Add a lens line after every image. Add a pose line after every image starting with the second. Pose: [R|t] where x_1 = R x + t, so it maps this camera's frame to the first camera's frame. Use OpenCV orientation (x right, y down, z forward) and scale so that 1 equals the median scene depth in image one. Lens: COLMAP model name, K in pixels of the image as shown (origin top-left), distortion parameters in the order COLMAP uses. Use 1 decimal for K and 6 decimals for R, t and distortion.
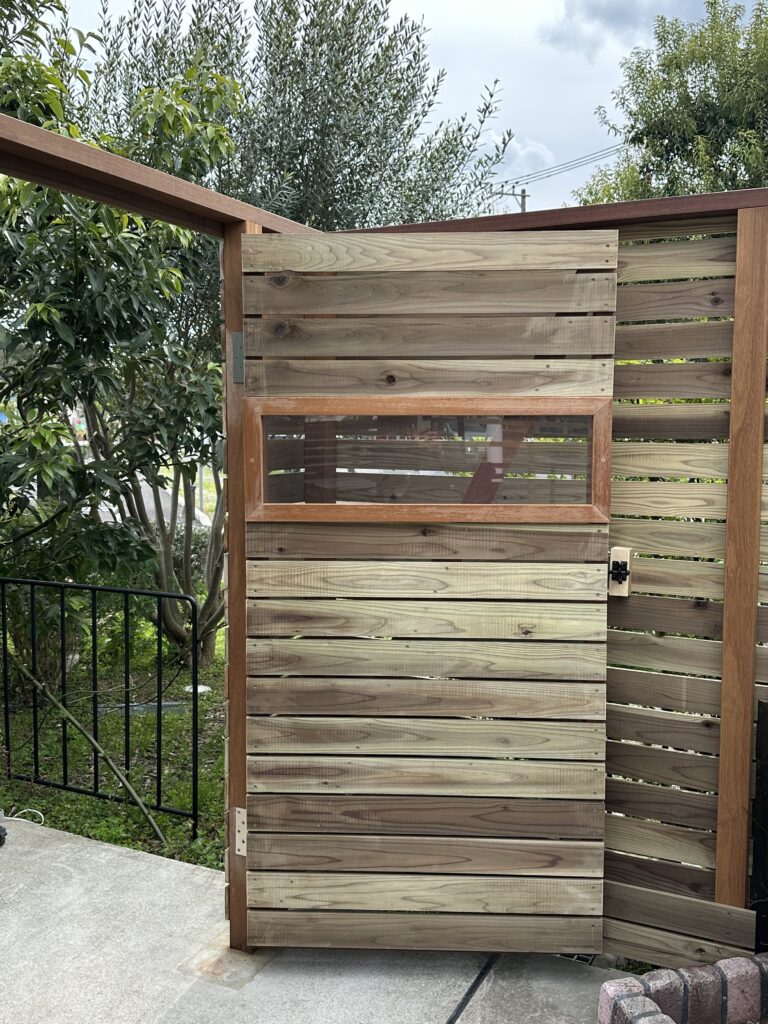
lens RADIAL K [[955.5, 0, 384.4], [0, 955.5, 510.4], [0, 0, 1]] dist [0.111689, 0.000000]
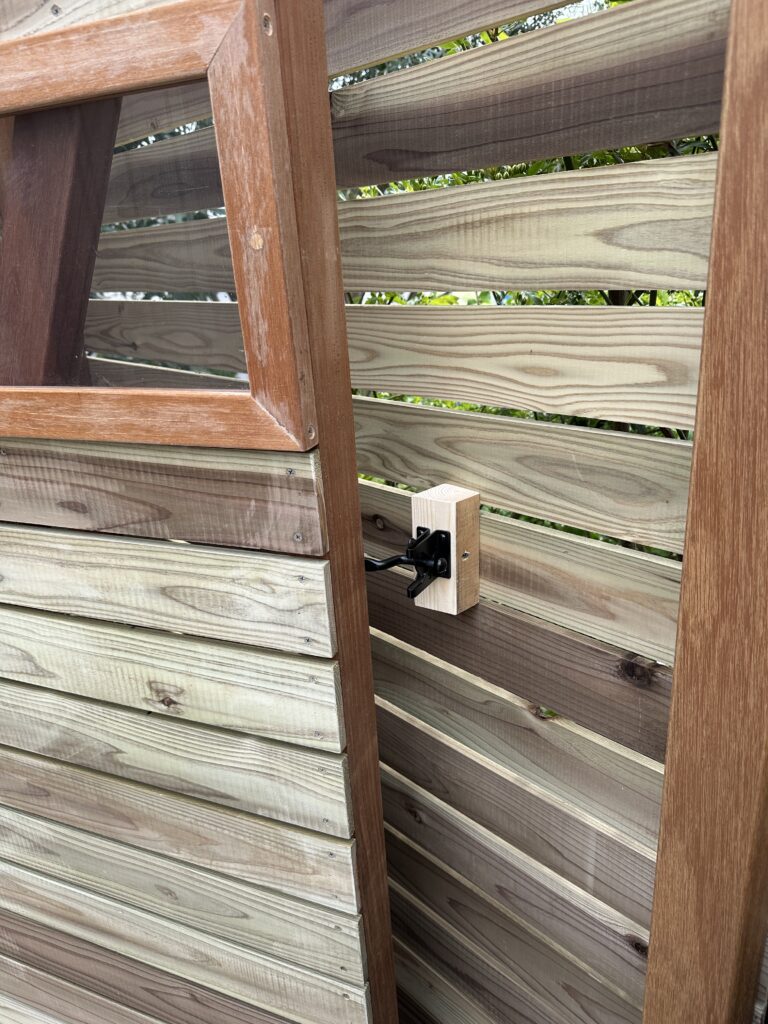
lens RADIAL K [[726.2, 0, 388.1], [0, 726.2, 515.8], [0, 0, 1]] dist [0.027050, -0.004334]
pose [[0.939579, 0.060266, -0.336986, 0.338203], [0.031587, 0.964920, 0.260636, -0.027951], [0.340872, -0.255533, 0.904715, 0.771595]]
